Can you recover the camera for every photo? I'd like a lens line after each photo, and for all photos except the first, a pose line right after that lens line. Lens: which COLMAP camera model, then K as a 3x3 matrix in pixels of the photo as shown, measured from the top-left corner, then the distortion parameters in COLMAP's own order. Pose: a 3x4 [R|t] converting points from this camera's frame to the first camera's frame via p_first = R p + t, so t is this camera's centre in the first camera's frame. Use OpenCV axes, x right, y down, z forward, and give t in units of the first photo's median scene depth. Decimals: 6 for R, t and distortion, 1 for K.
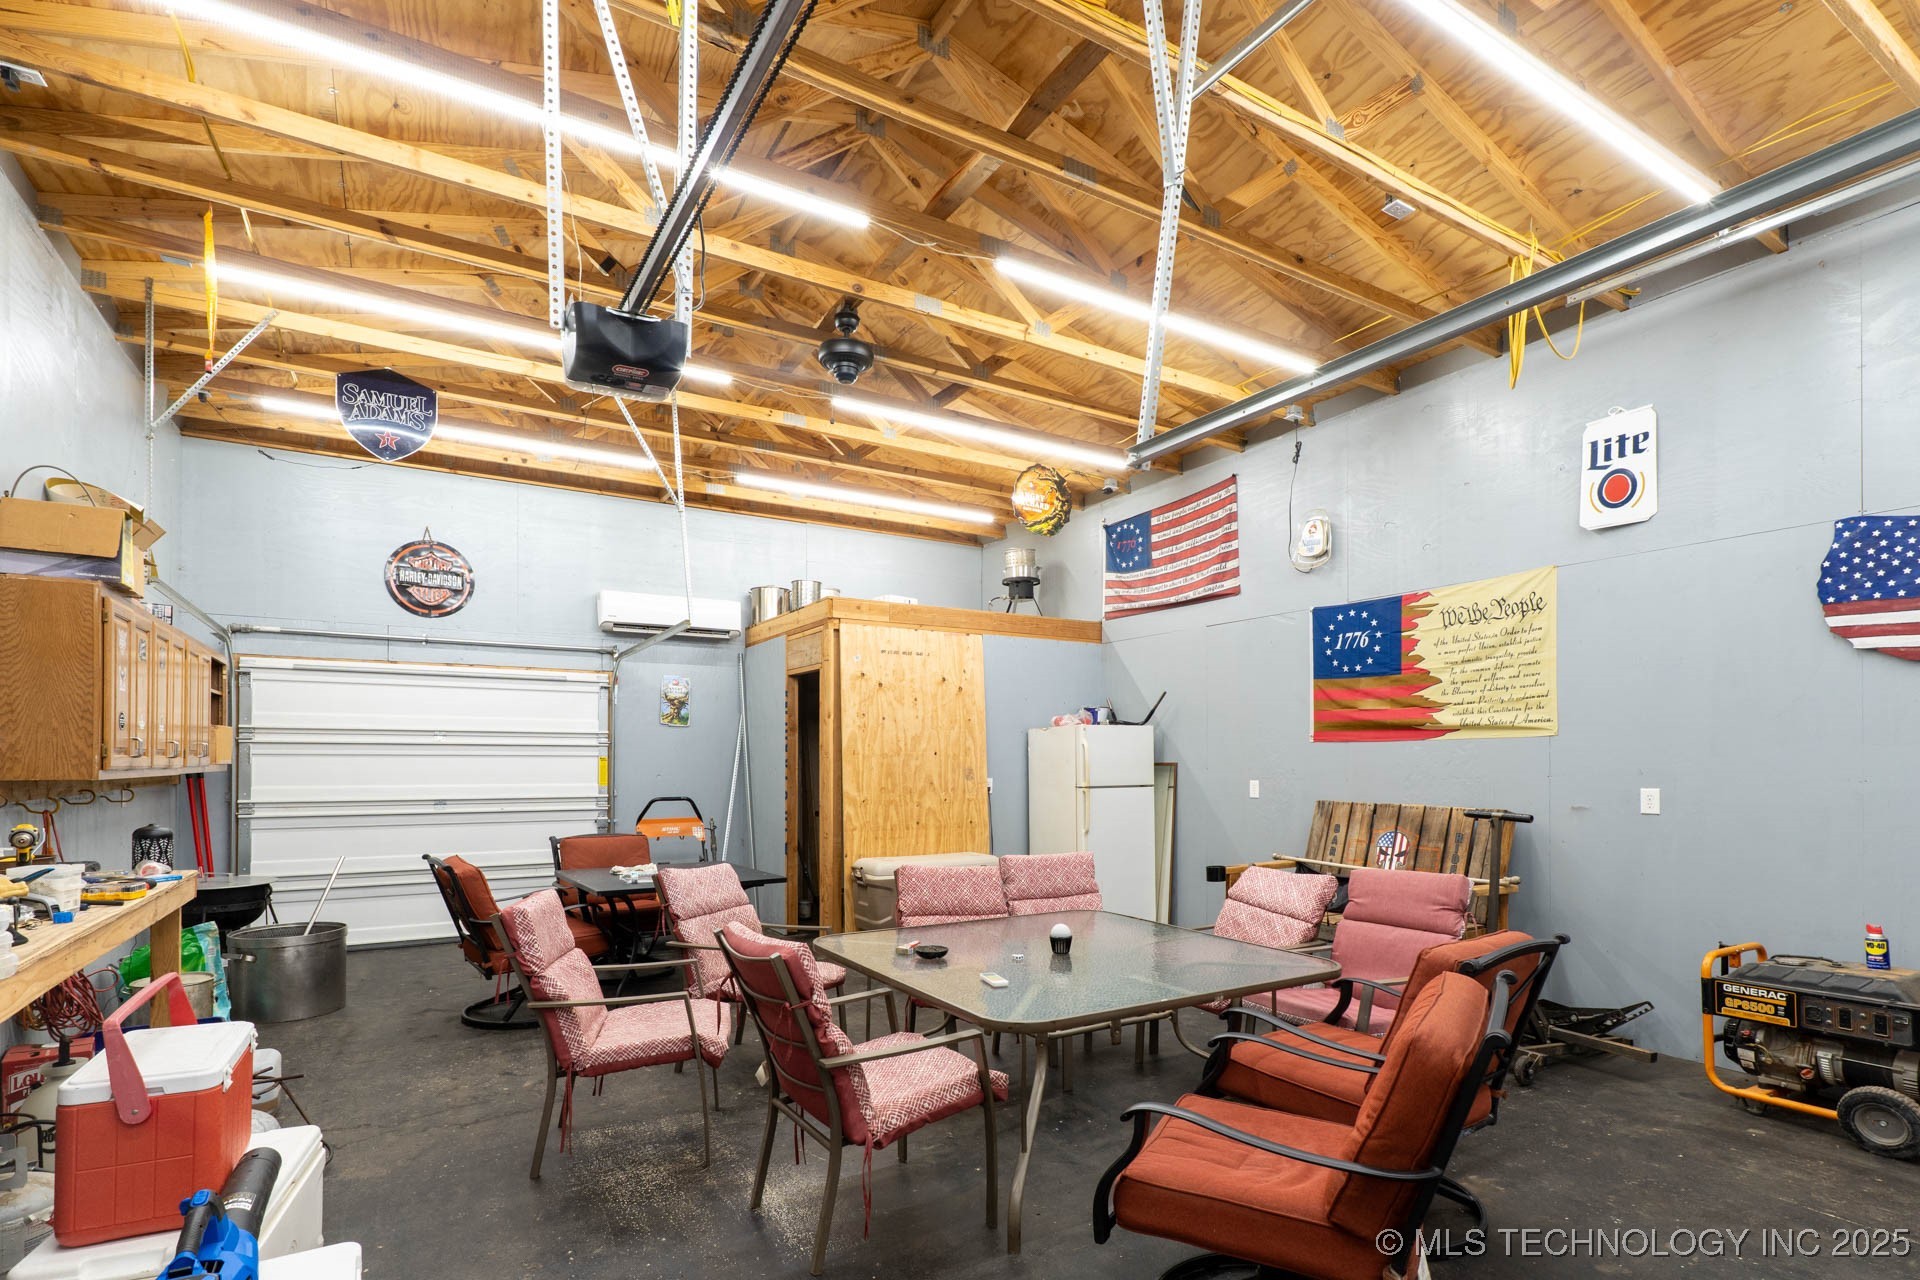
lens RADIAL K [[910.9, 0, 951.8], [0, 910.9, 649.8], [0, 0, 1]] dist [-0.001013, 0.000055]
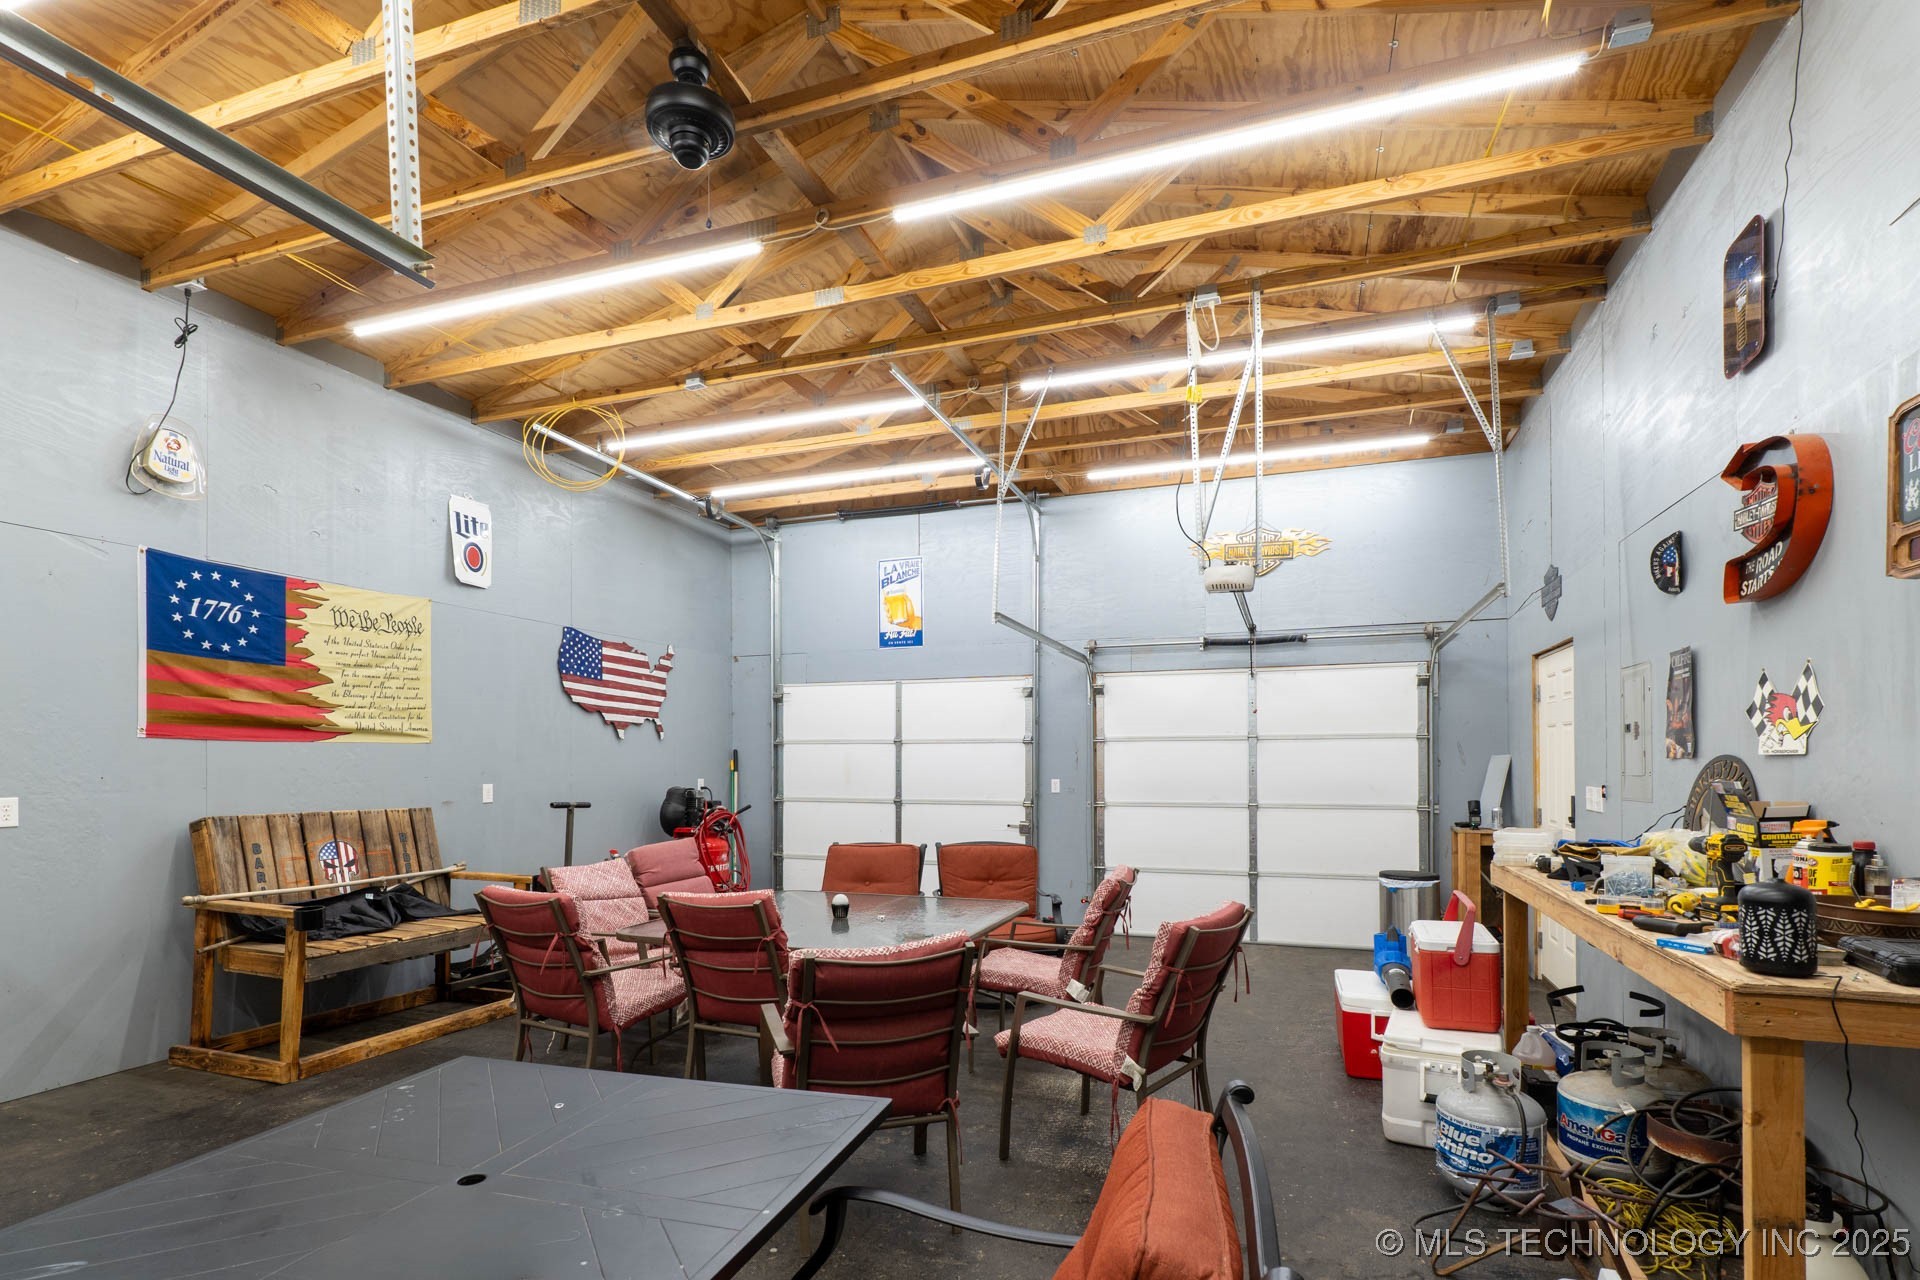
lens RADIAL K [[910.9, 0, 958.9], [0, 910.9, 632.4], [0, 0, 1]] dist [-0.001013, 0.000055]
pose [[-0.630318, 0.111928, 0.768226, -0.632588], [-0.092309, 0.971727, -0.217315, 0.133614], [-0.770830, -0.207892, -0.602165, 1.090861]]
